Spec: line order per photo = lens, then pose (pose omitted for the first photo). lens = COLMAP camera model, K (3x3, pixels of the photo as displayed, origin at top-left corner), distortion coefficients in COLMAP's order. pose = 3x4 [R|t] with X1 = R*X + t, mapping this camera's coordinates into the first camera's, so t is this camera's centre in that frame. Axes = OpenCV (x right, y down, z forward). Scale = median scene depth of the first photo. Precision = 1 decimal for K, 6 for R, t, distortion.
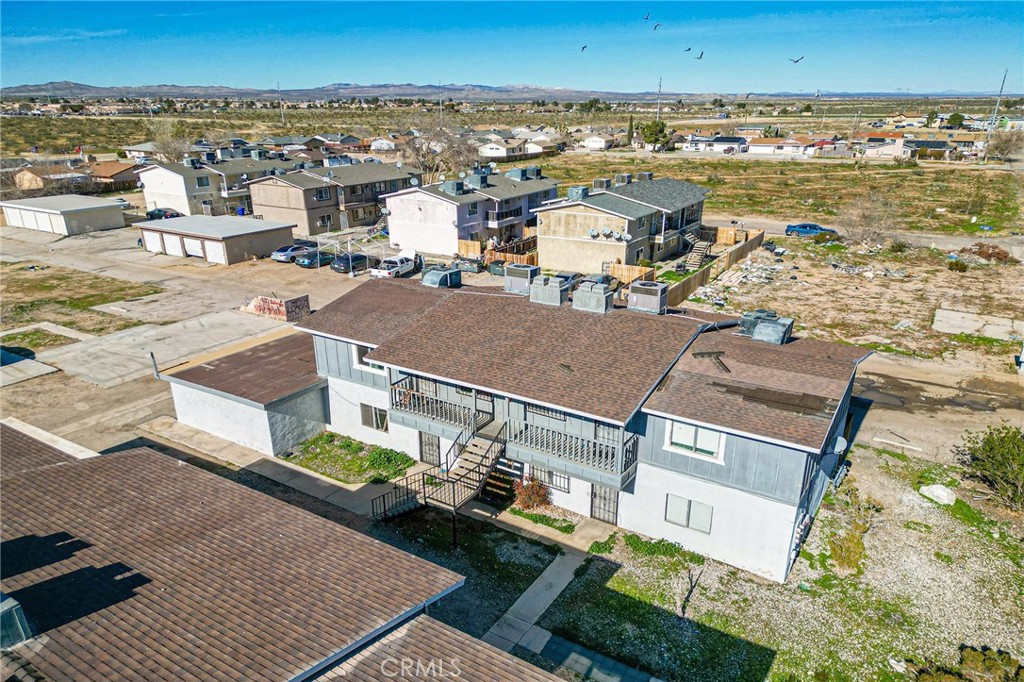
lens RADIAL K [[694.9, 0, 538.9], [0, 694.9, 342.6], [0, 0, 1]] dist [0.063841, -0.076660]
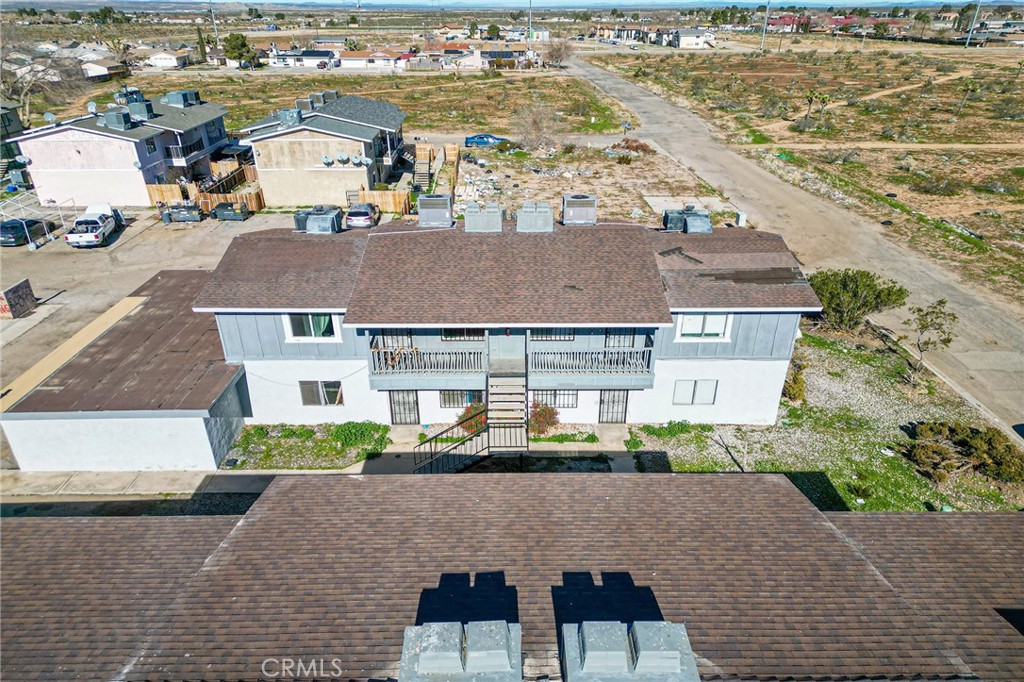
lens RADIAL K [[678.0, 0, 526.6], [0, 678.0, 357.9], [0, 0, 1]] dist [0.071031, -0.072984]
pose [[0.849925, -0.237334, 0.470426, -0.191379], [0.172054, 0.968880, 0.177957, -0.019847], [-0.498022, -0.070311, 0.864309, 0.065074]]
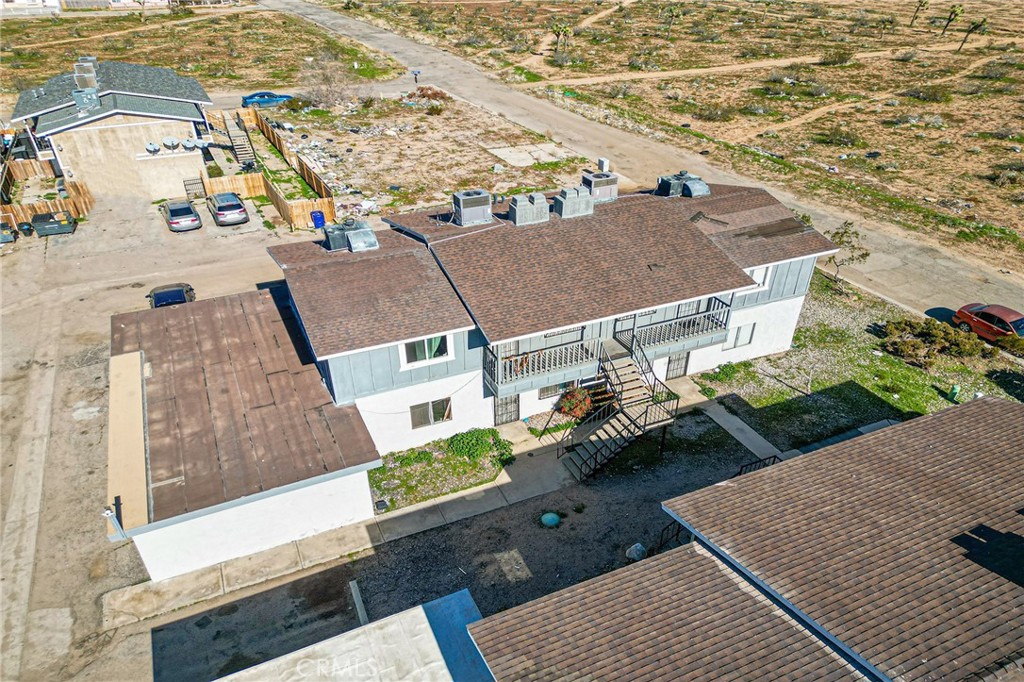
lens RADIAL K [[670.4, 0, 514.2], [0, 670.4, 363.1], [0, 0, 1]] dist [0.065524, -0.062536]
pose [[0.575906, -0.439969, 0.689028, -0.337090], [0.269749, 0.897896, 0.347876, -0.097324], [-0.771730, -0.014479, 0.635785, 0.185788]]
